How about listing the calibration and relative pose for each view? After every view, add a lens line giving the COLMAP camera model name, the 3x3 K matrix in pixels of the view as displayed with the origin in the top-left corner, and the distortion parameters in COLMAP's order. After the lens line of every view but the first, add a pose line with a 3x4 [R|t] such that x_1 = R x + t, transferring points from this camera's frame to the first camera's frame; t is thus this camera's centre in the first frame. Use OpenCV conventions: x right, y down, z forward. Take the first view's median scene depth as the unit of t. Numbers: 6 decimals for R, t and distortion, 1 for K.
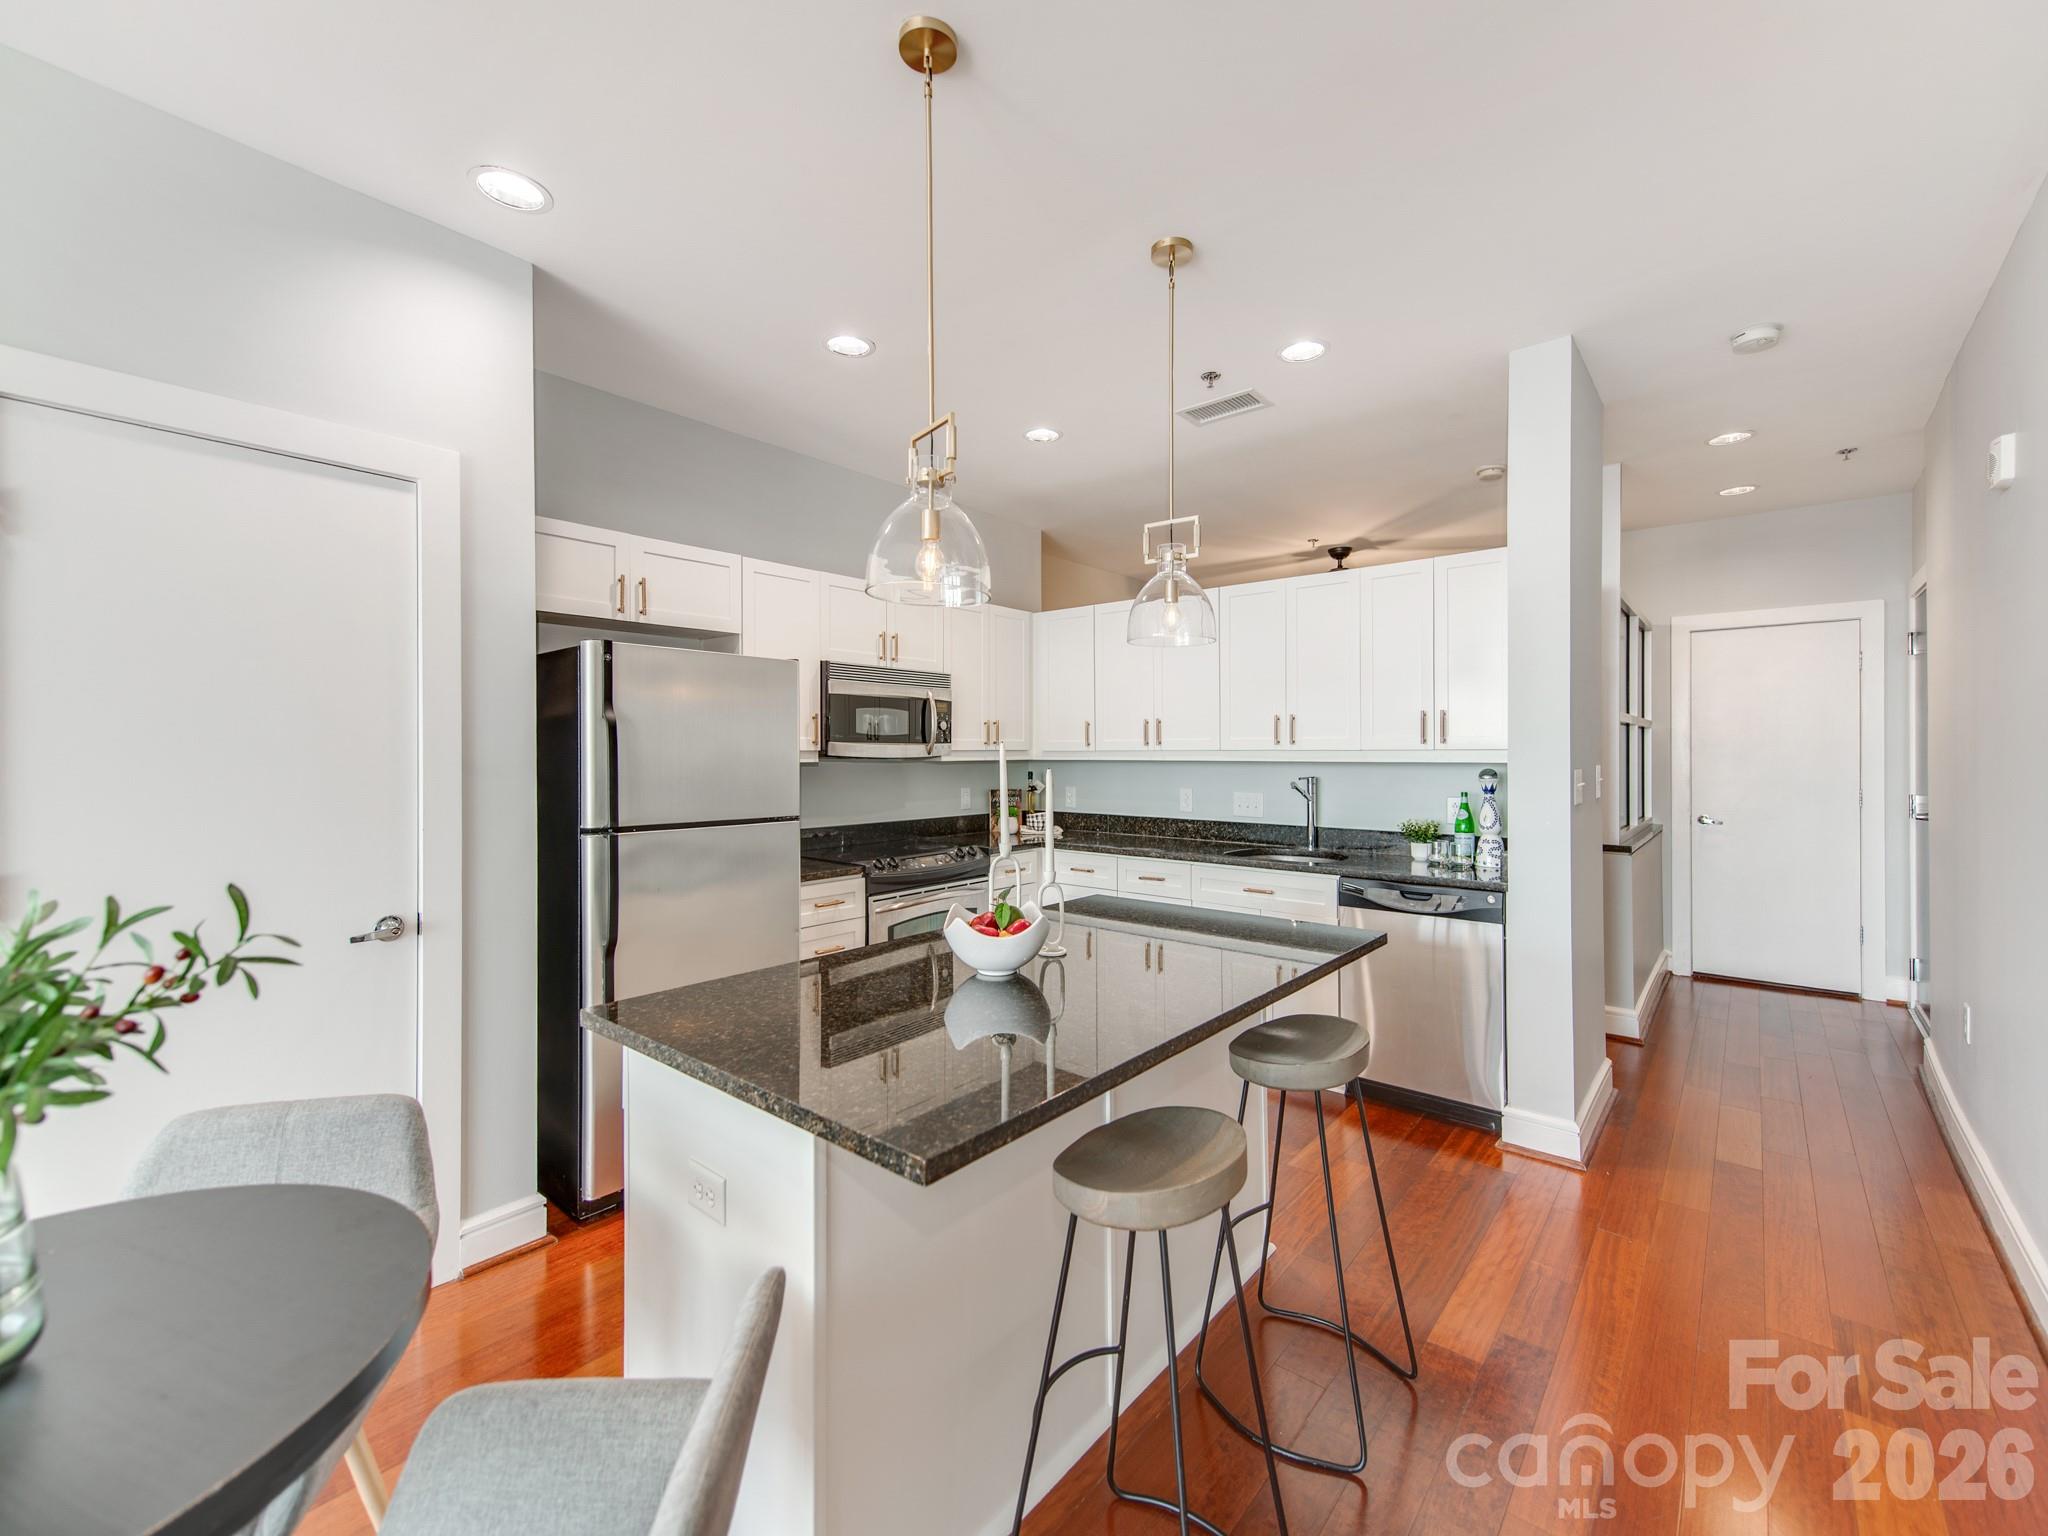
lens RADIAL K [[855.3, 0, 1064.7], [0, 855.3, 740.4], [0, 0, 1]] dist [0.024458, -0.003122]
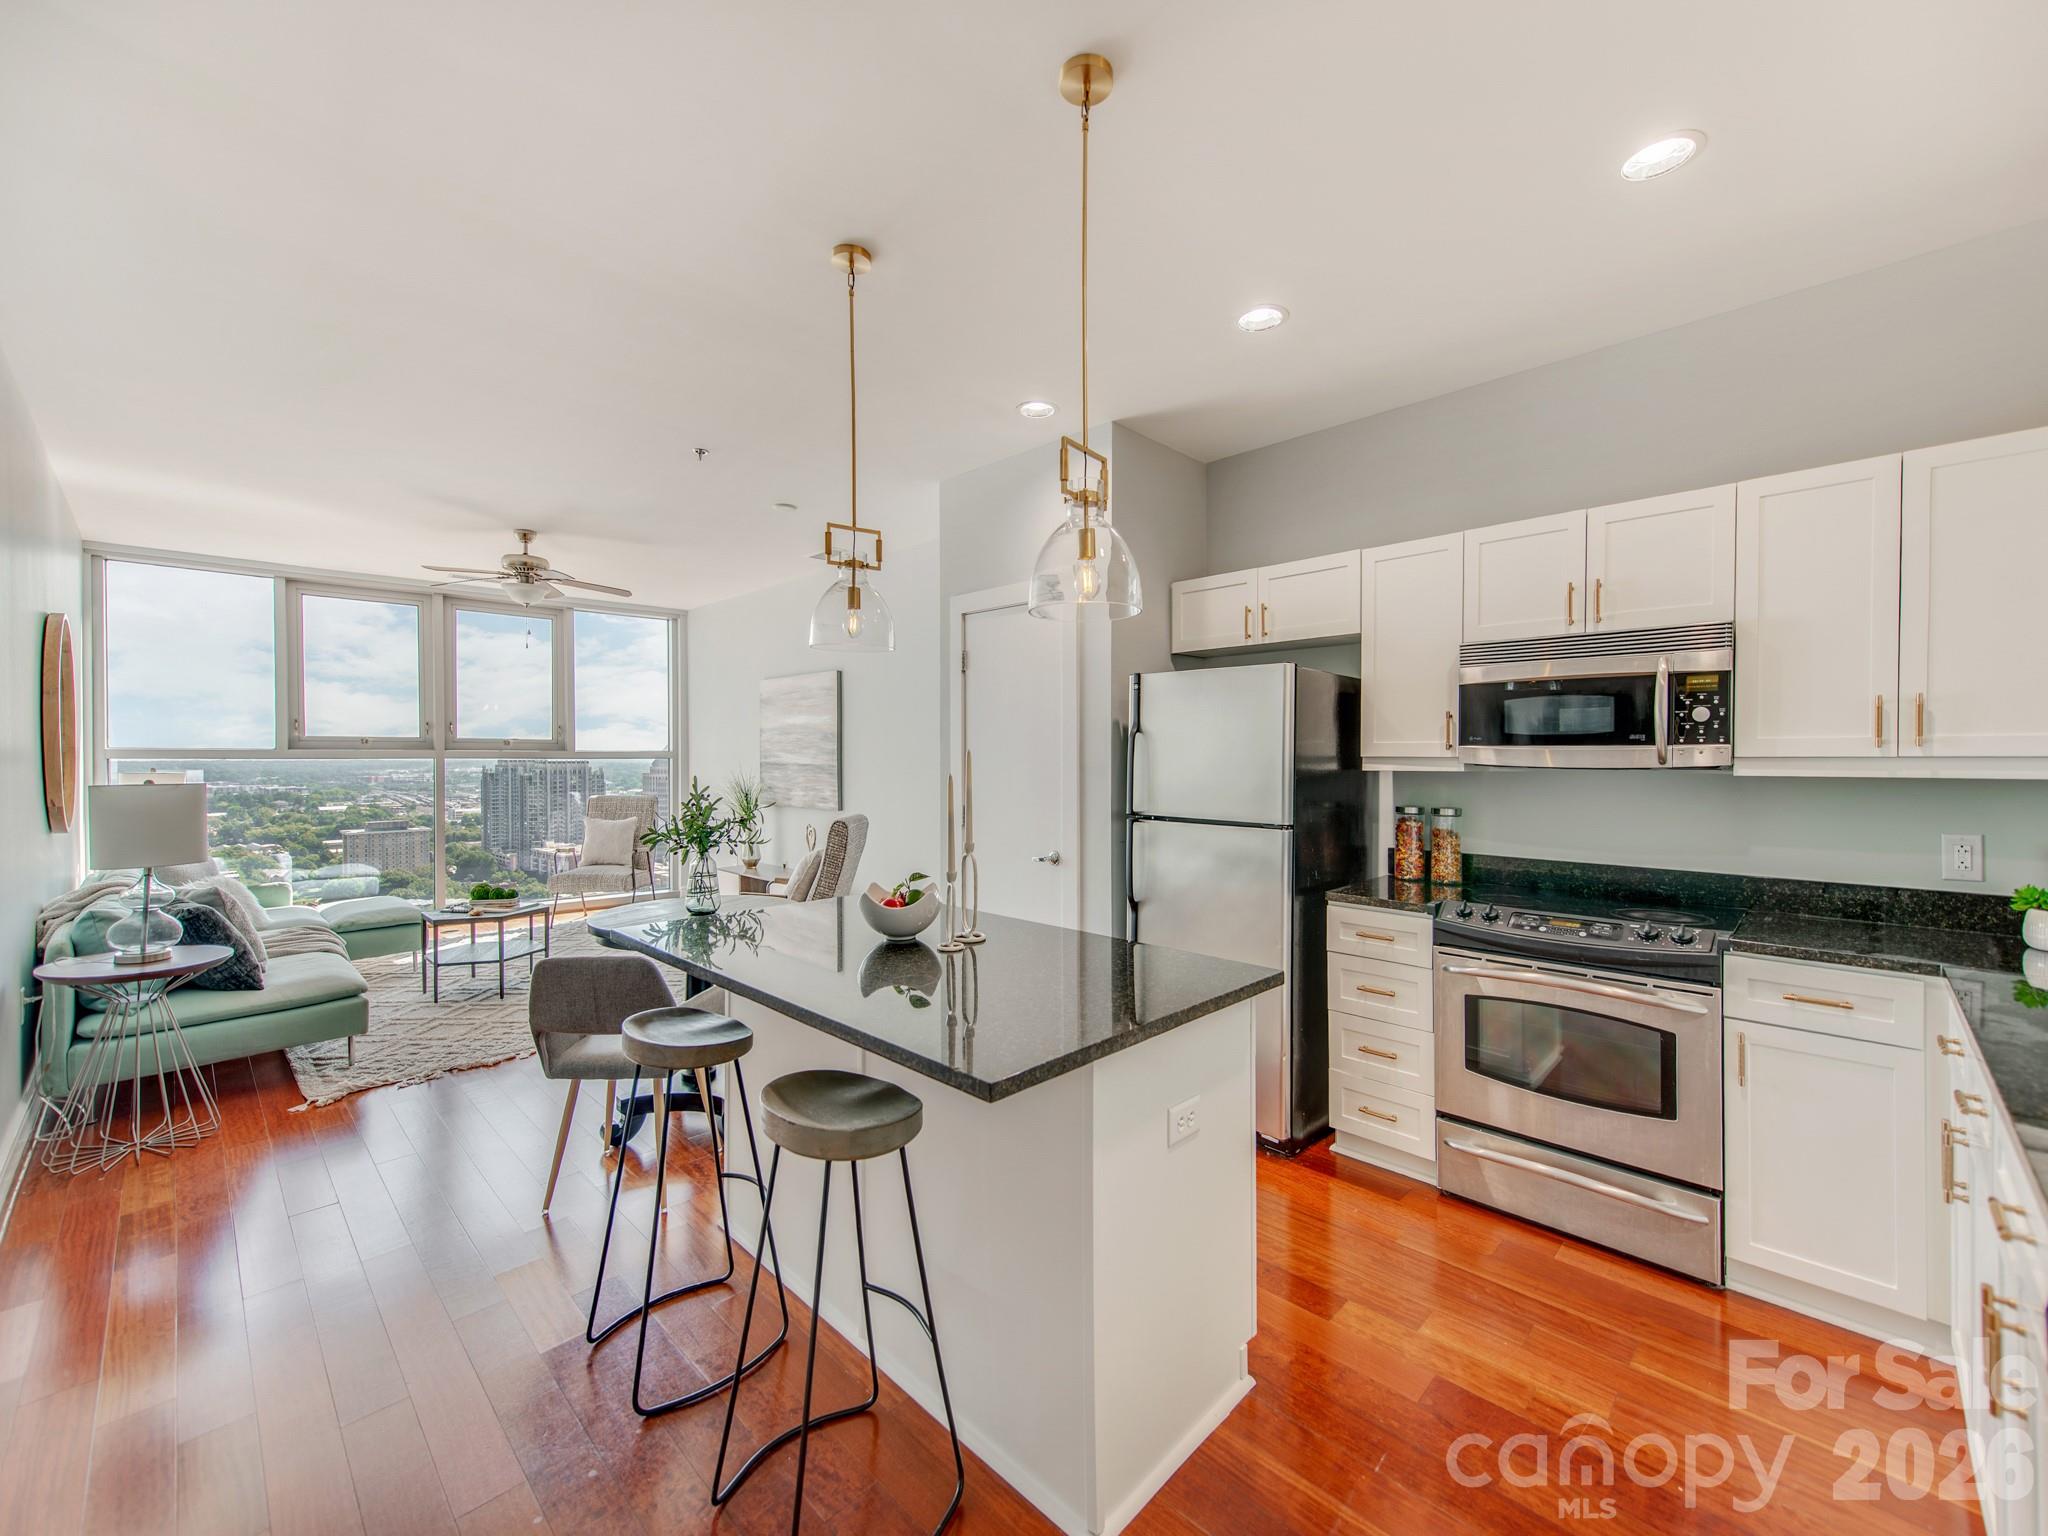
lens RADIAL K [[896.3, 0, 981.5], [0, 896.3, 764.8], [0, 0, 1]] dist [0.012344, -0.000123]
pose [[-0.178643, 0.012559, -0.983834, 0.566485], [0.010452, 0.999886, 0.010866, 0.005448], [0.983858, -0.008341, -0.178754, 0.651451]]
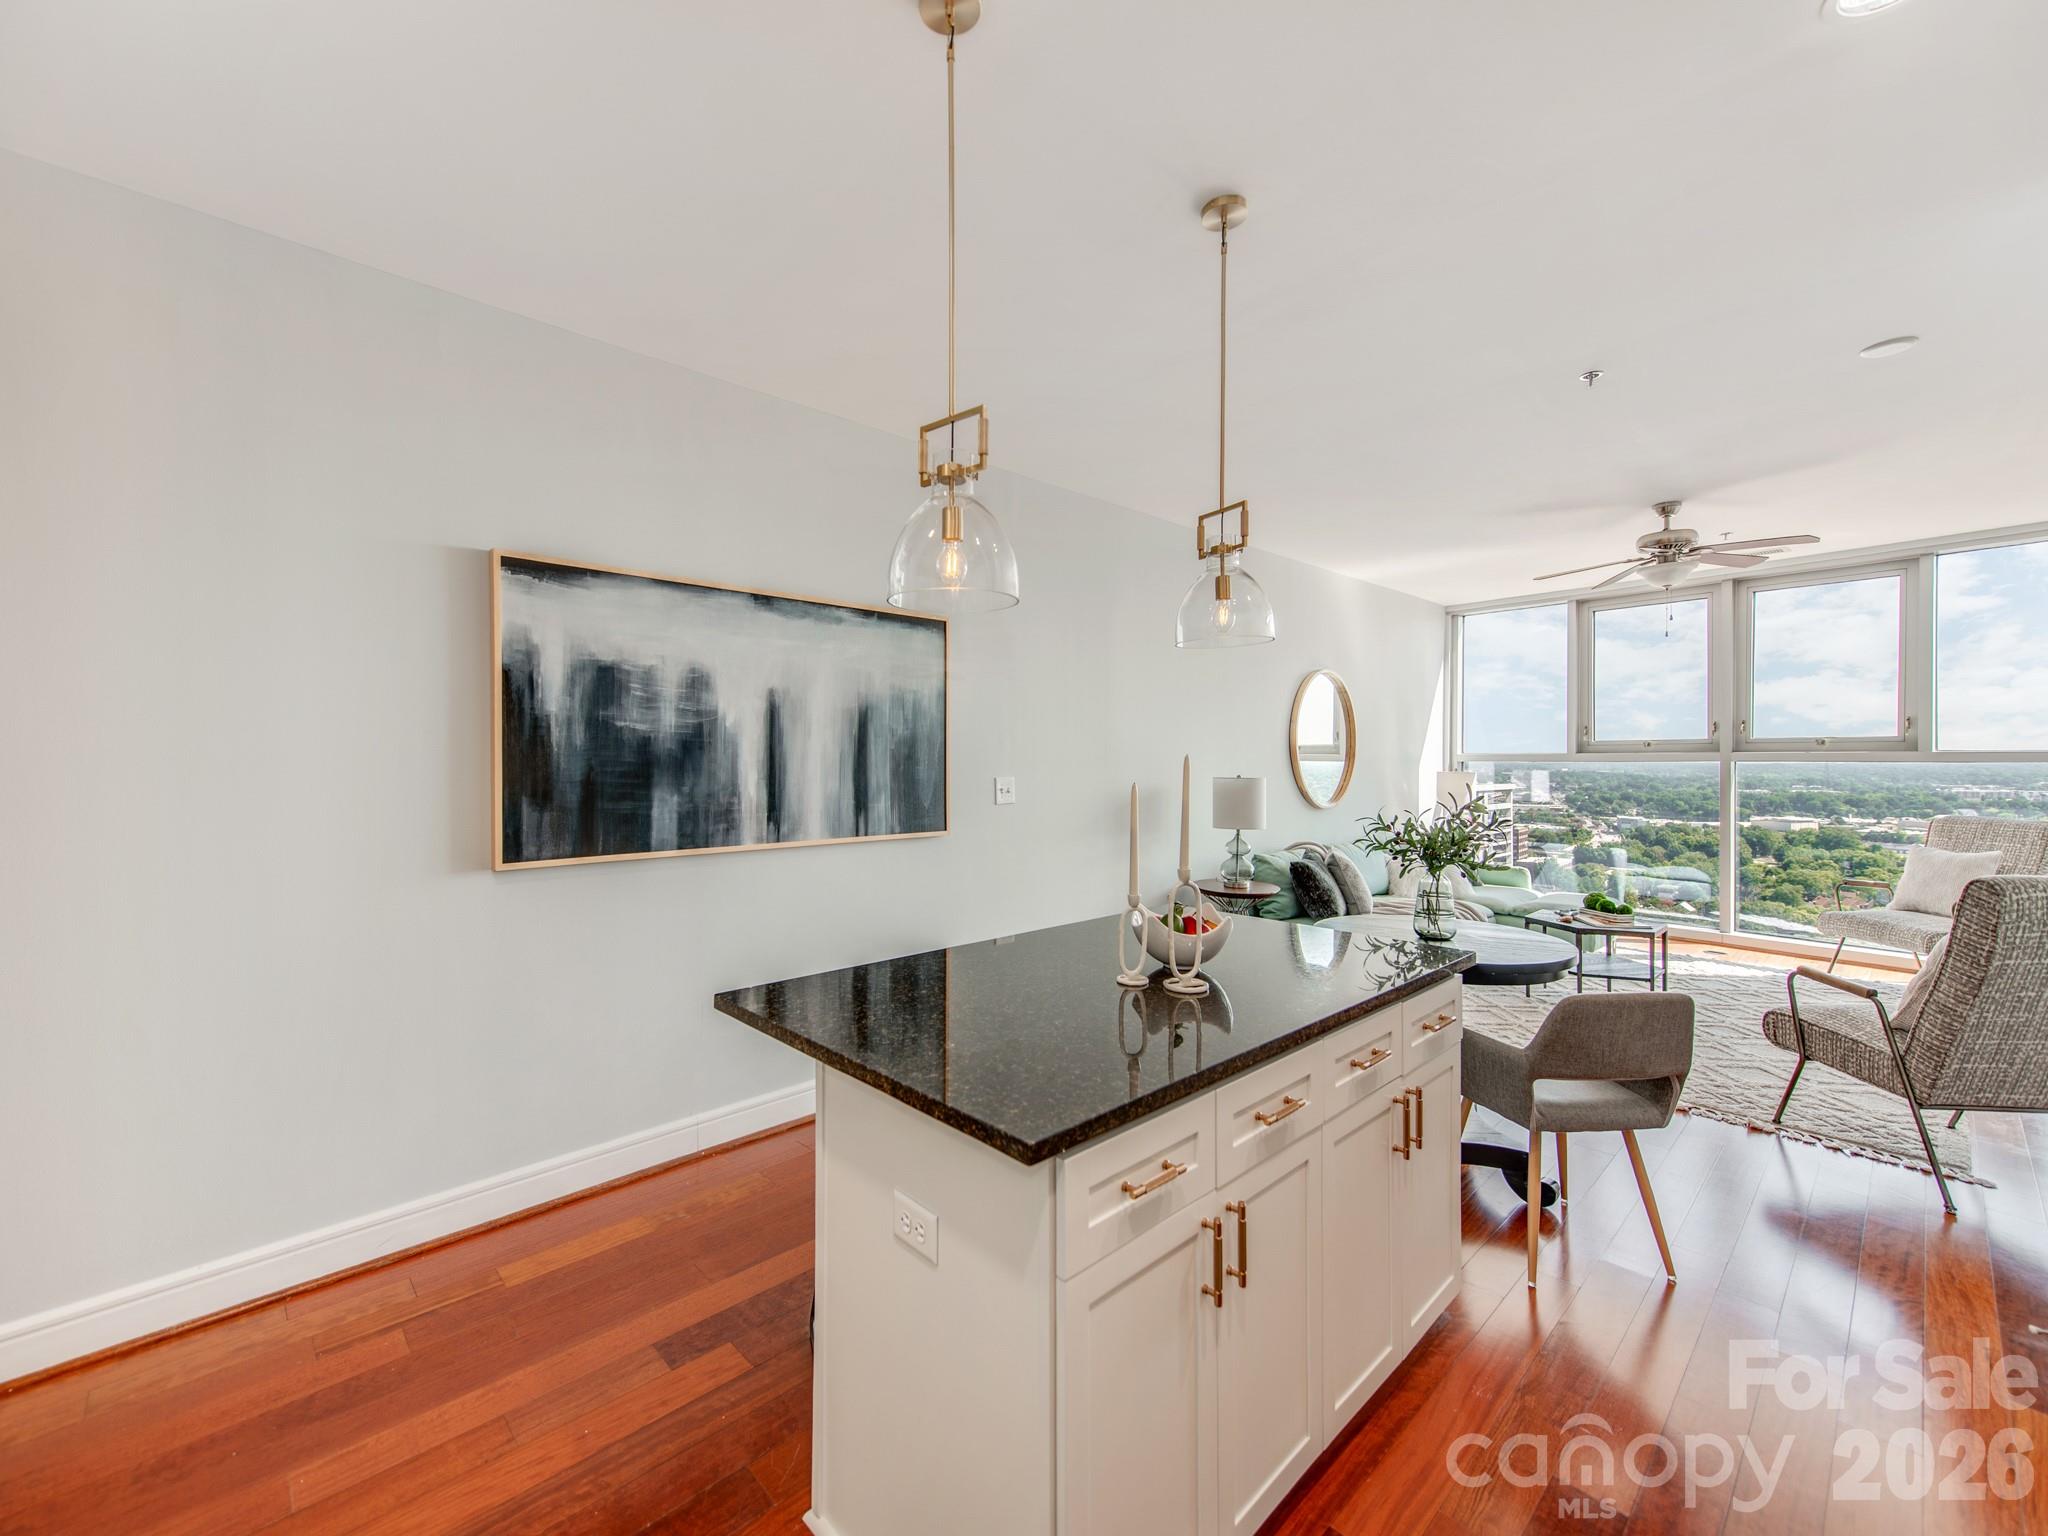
lens RADIAL K [[855.3, 0, 1027.0], [0, 855.3, 777.4], [0, 0, 1]] dist [0.024458, -0.003122]
pose [[-0.989882, -0.001084, 0.141891, -0.047233], [0.000803, 0.999912, 0.013242, 0.008294], [-0.141892, 0.013222, -0.989794, 1.047145]]
